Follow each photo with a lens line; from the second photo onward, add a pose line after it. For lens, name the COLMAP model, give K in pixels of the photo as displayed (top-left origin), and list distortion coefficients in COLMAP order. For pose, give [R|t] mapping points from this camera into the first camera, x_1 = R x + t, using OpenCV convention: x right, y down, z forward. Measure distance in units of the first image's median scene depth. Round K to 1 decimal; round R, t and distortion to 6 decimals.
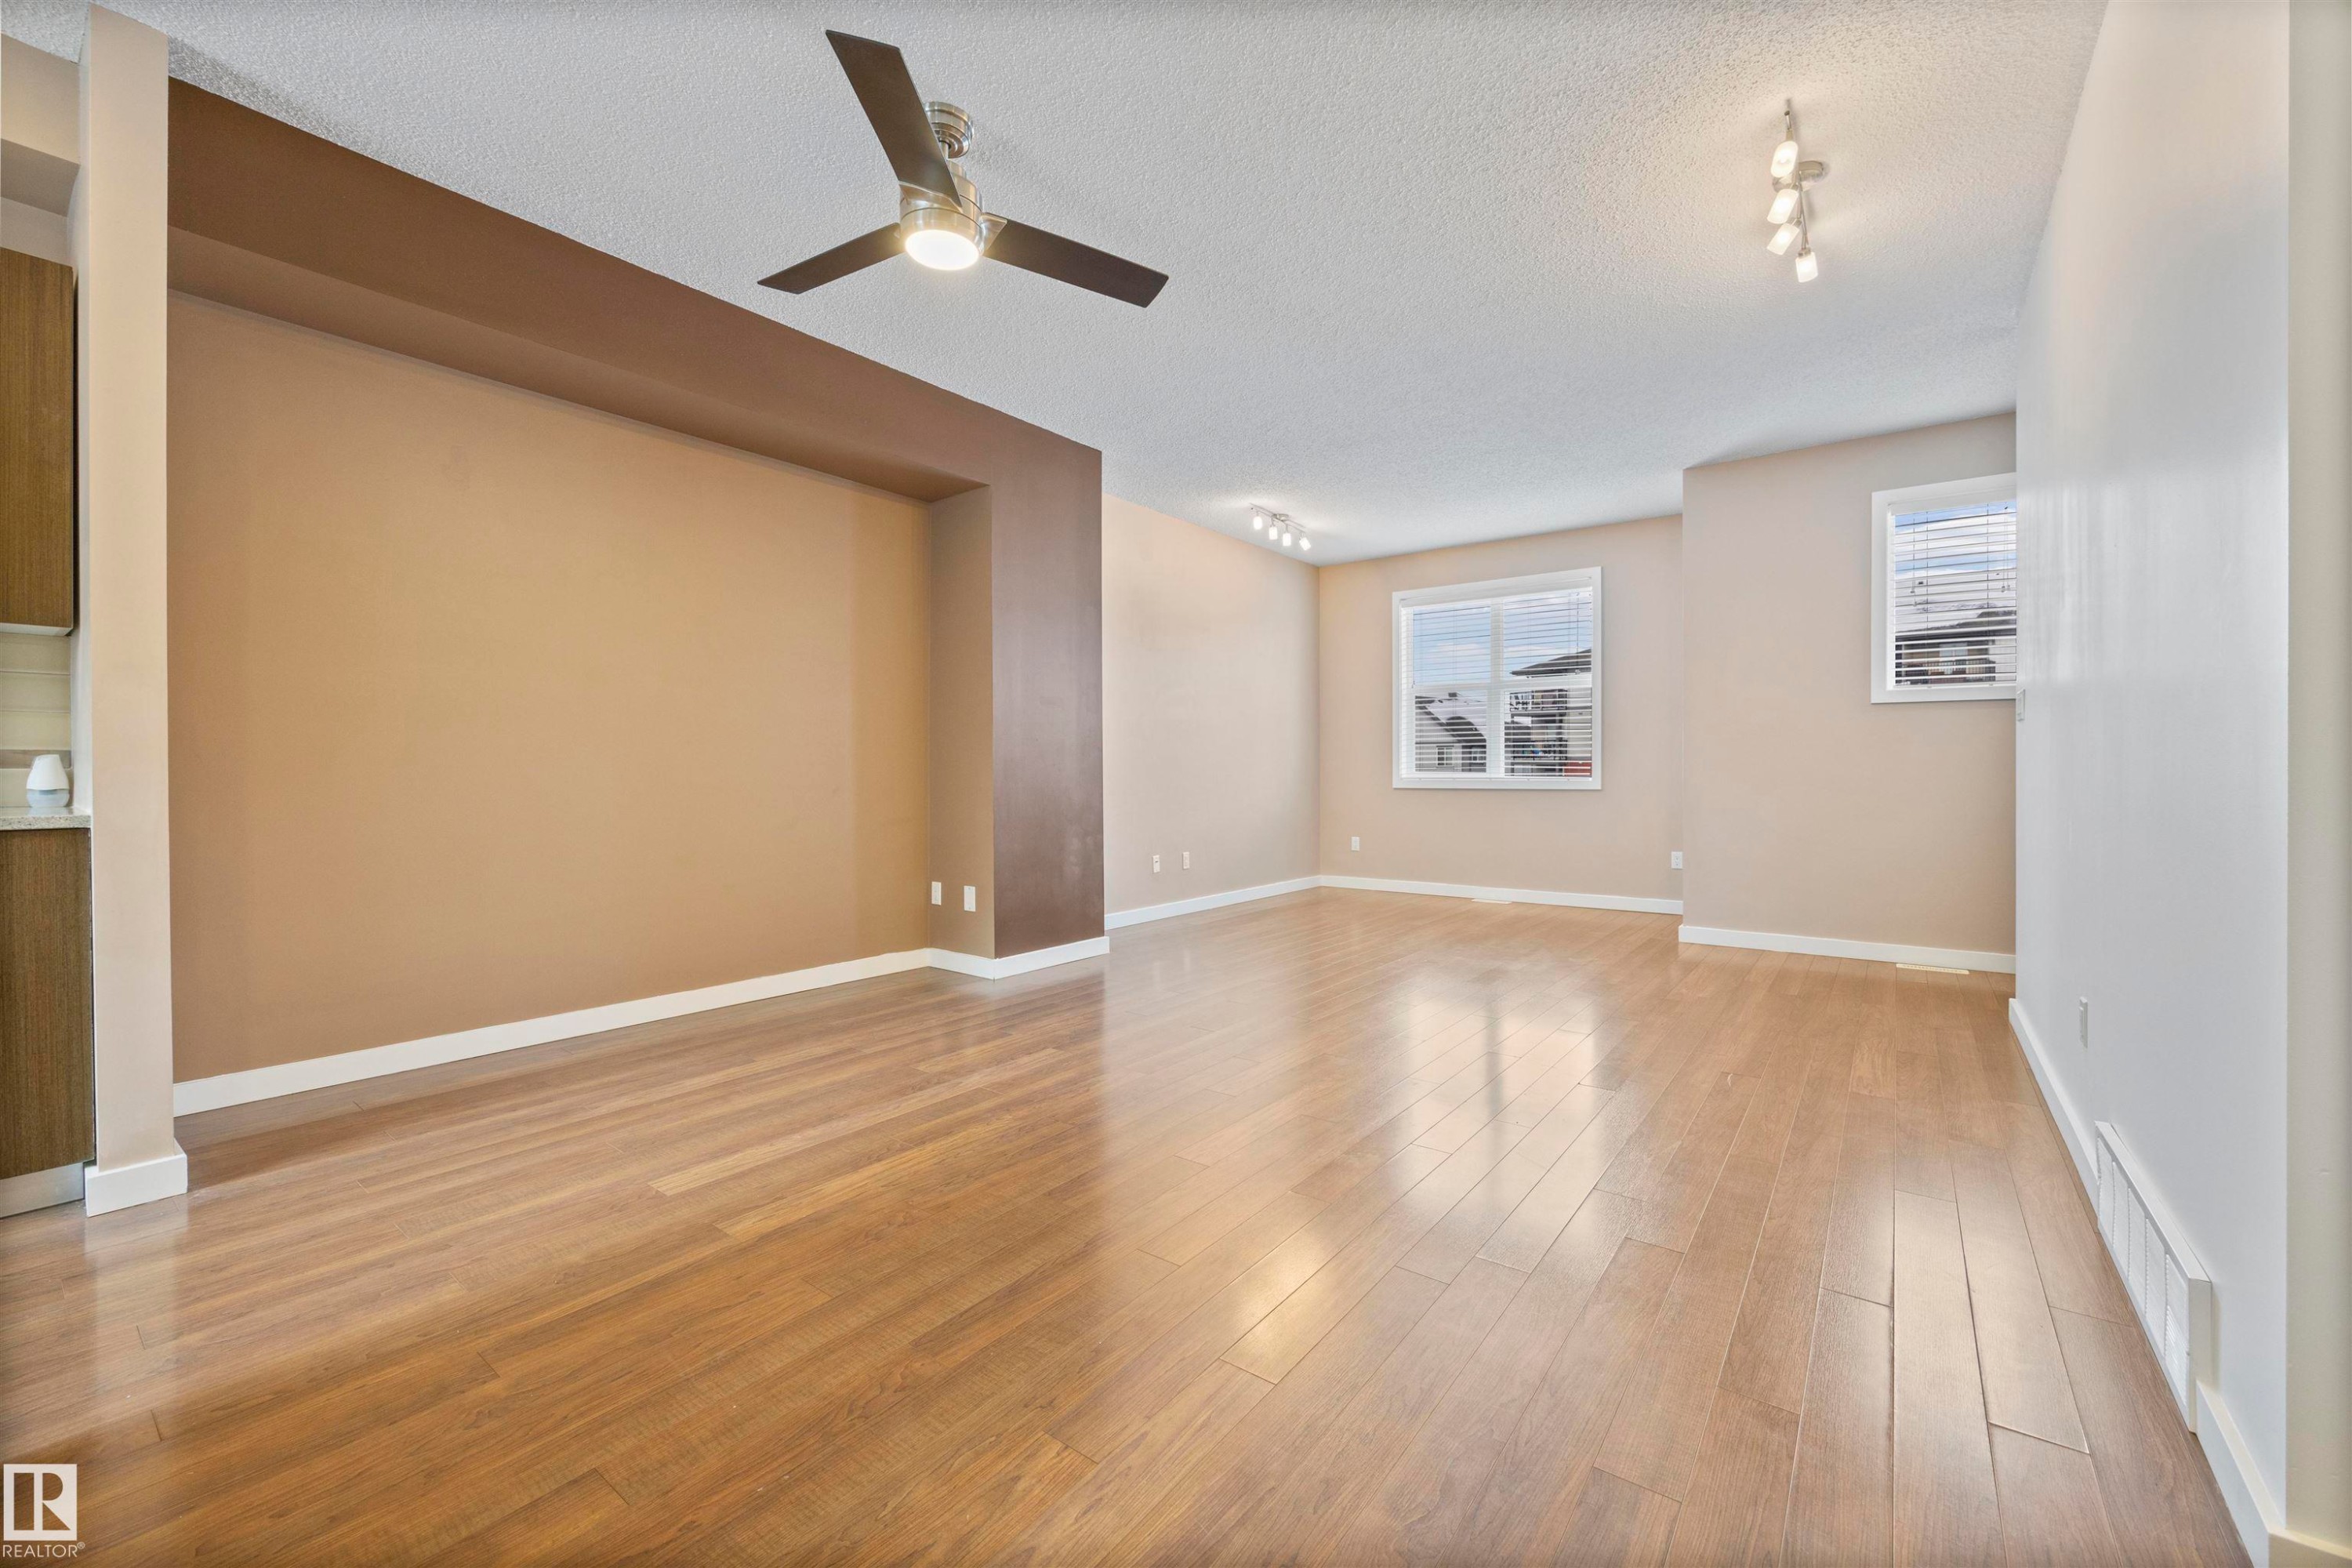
lens RADIAL K [[928.9, 0, 1161.1], [0, 928.9, 770.8], [0, 0, 1]] dist [0.001430, 0.000222]
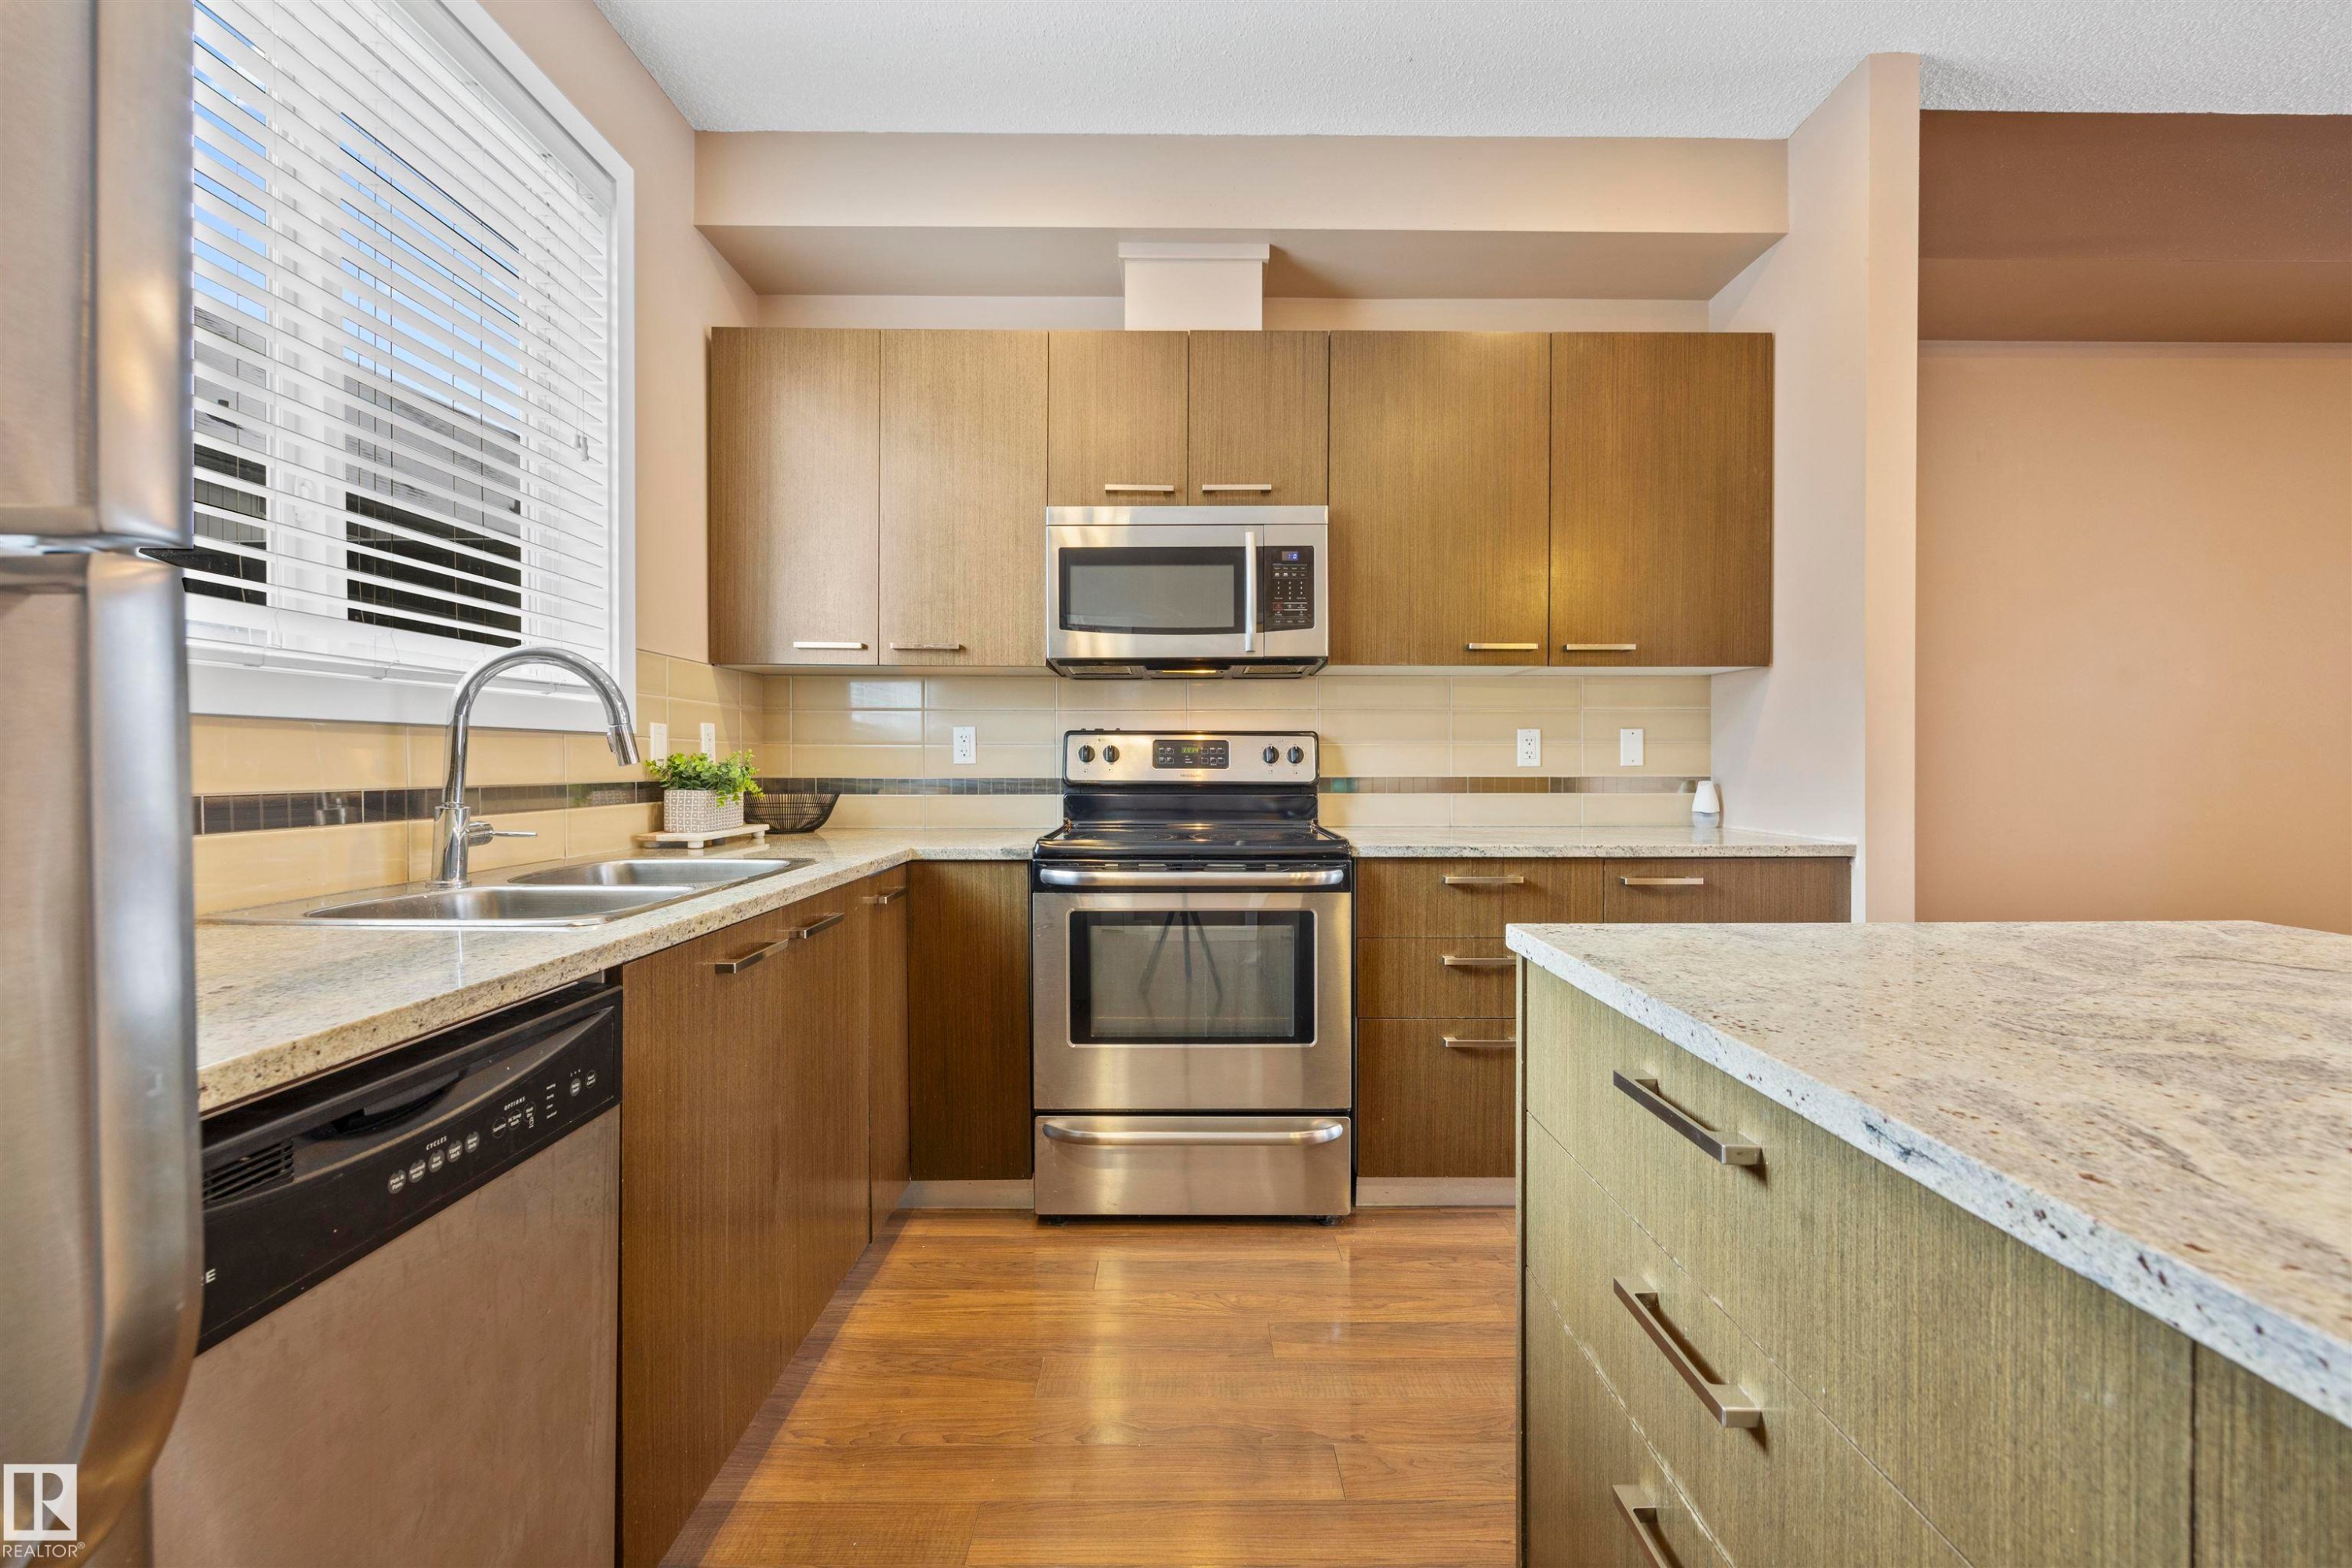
lens RADIAL K [[959.6, 0, 1201.6], [0, 959.6, 776.8], [0, 0, 1]] dist [-0.001948, -0.000108]
pose [[0.625964, 0.005866, -0.779830, -0.566210], [0.000453, 0.999969, 0.007886, -0.026726], [0.779852, -0.005290, 0.625942, -0.176347]]
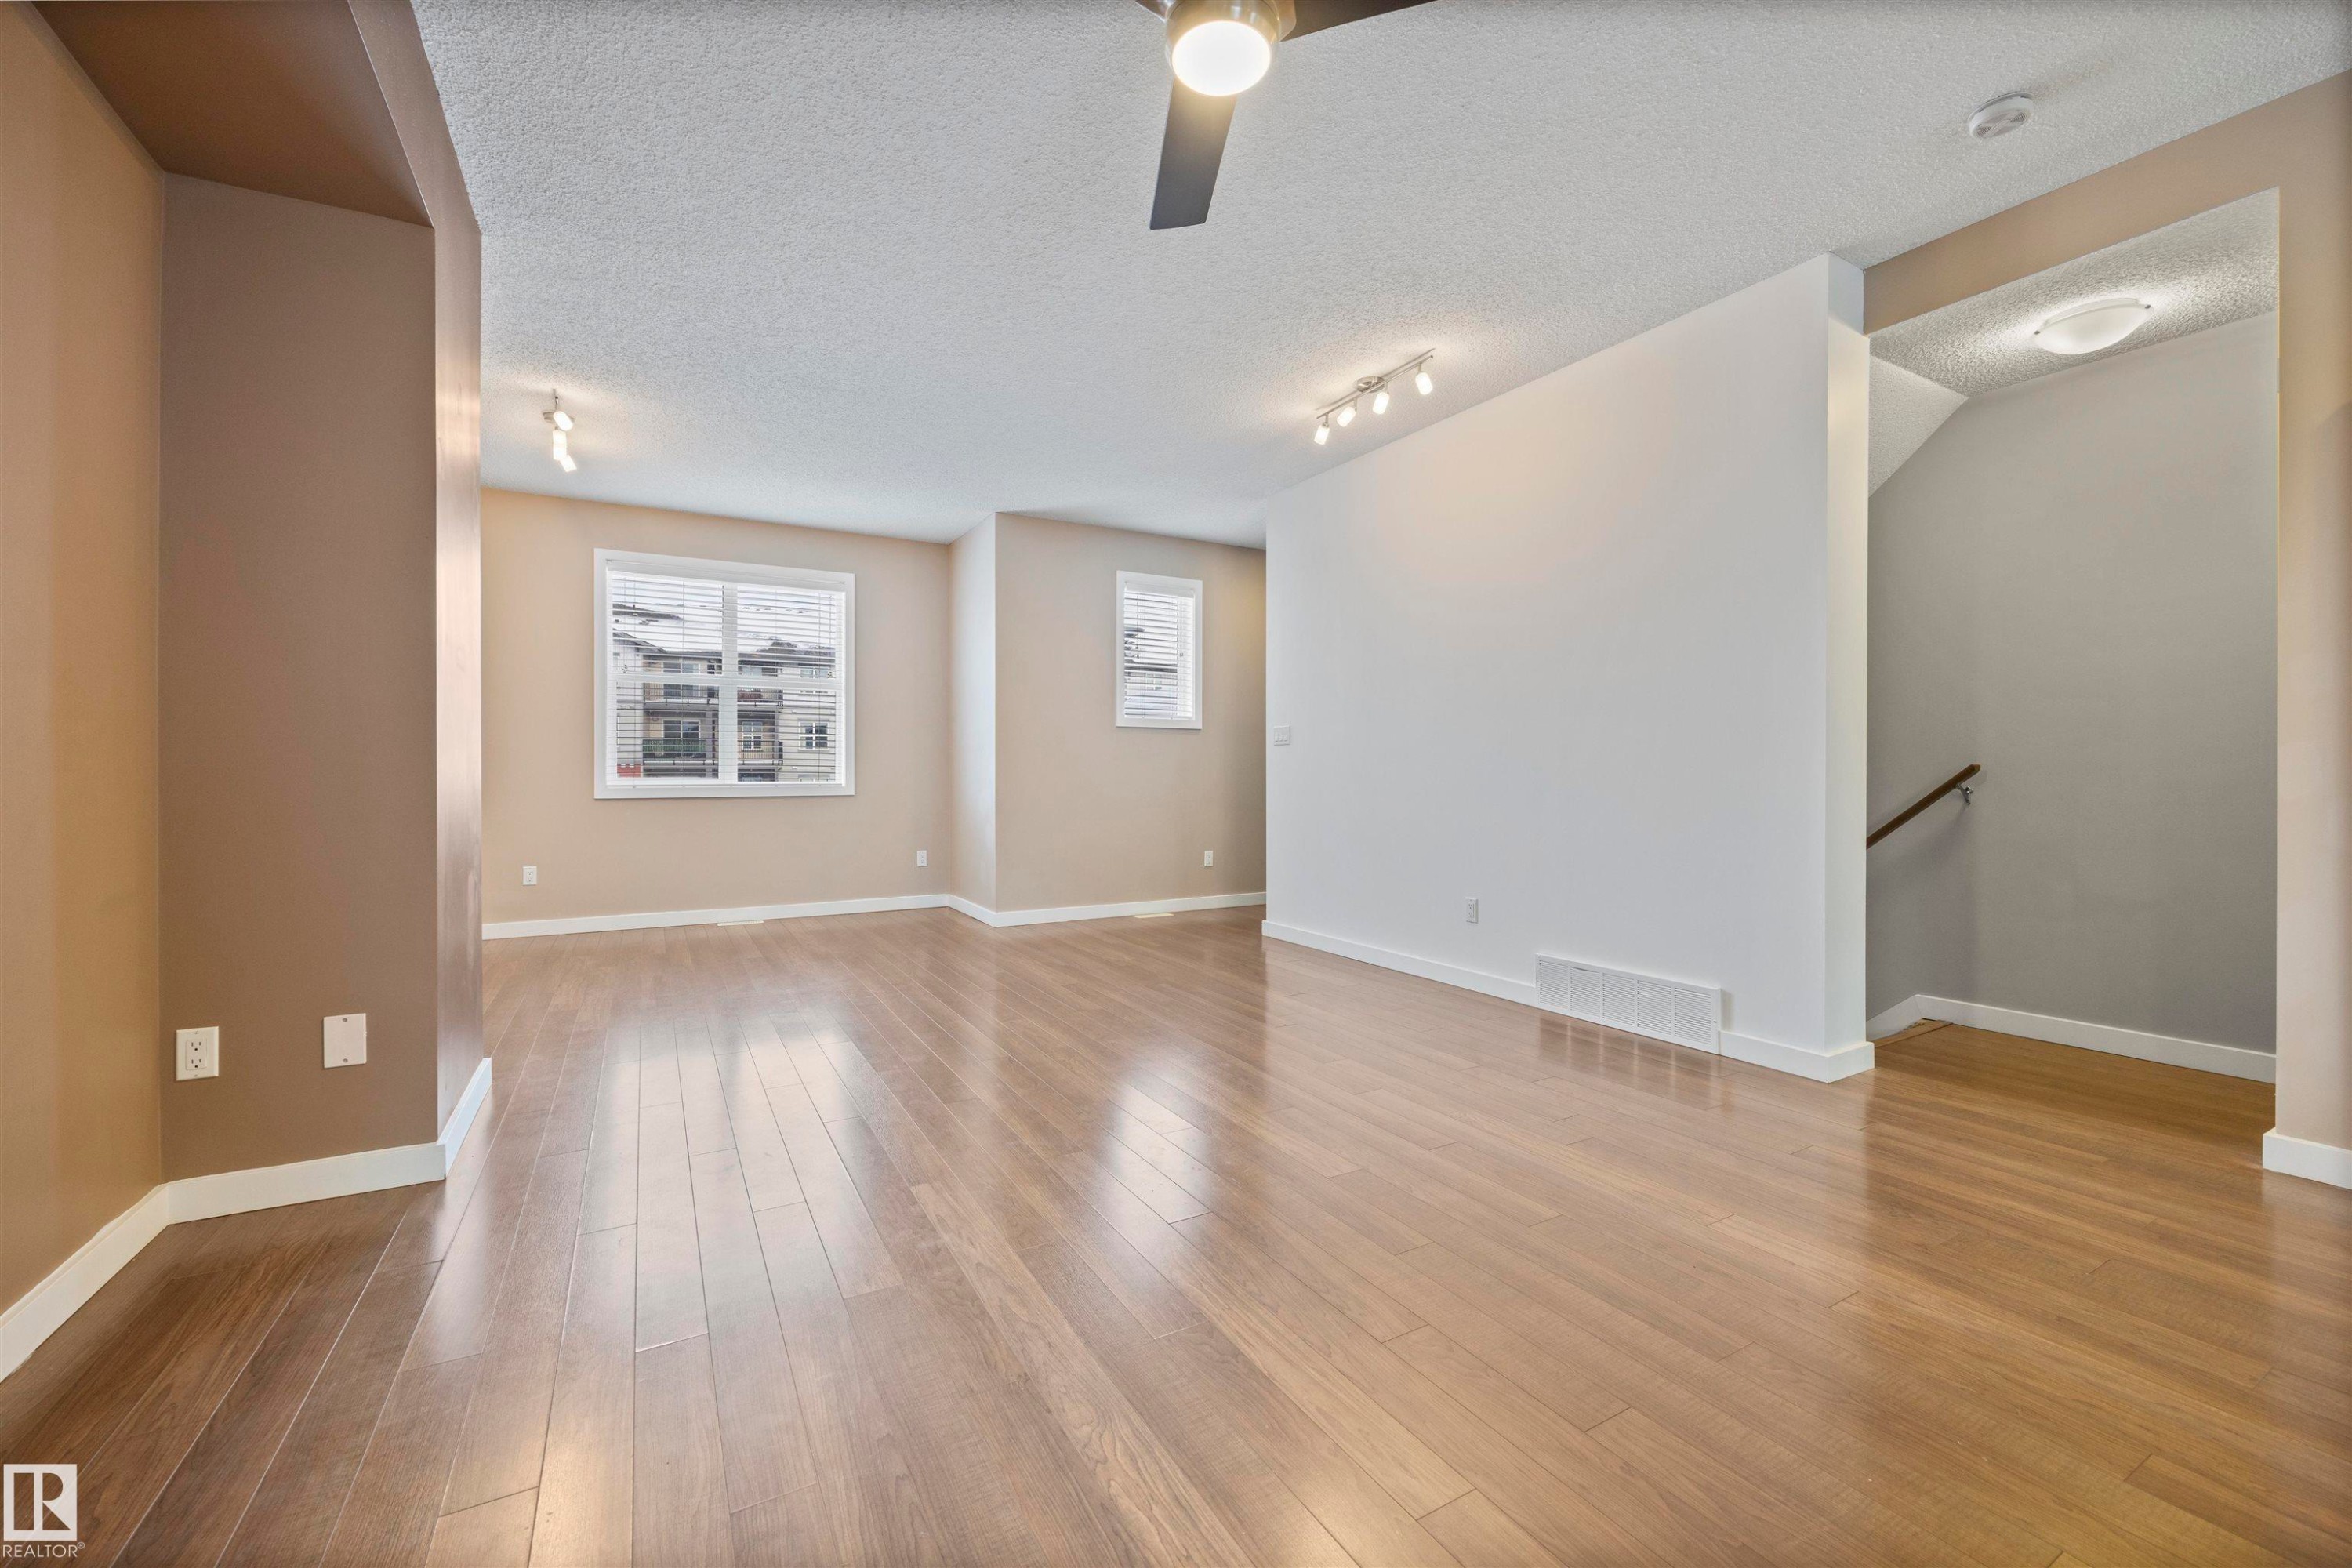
lens RADIAL K [[950.6, 0, 1176.0], [0, 950.6, 784.0], [0, 0, 1]] dist [-0.001218, 0.000054]
pose [[0.377946, -0.008517, 0.925788, -0.777811], [0.000233, 0.999959, 0.009105, -0.001967], [-0.925827, -0.003225, 0.377933, 0.634220]]
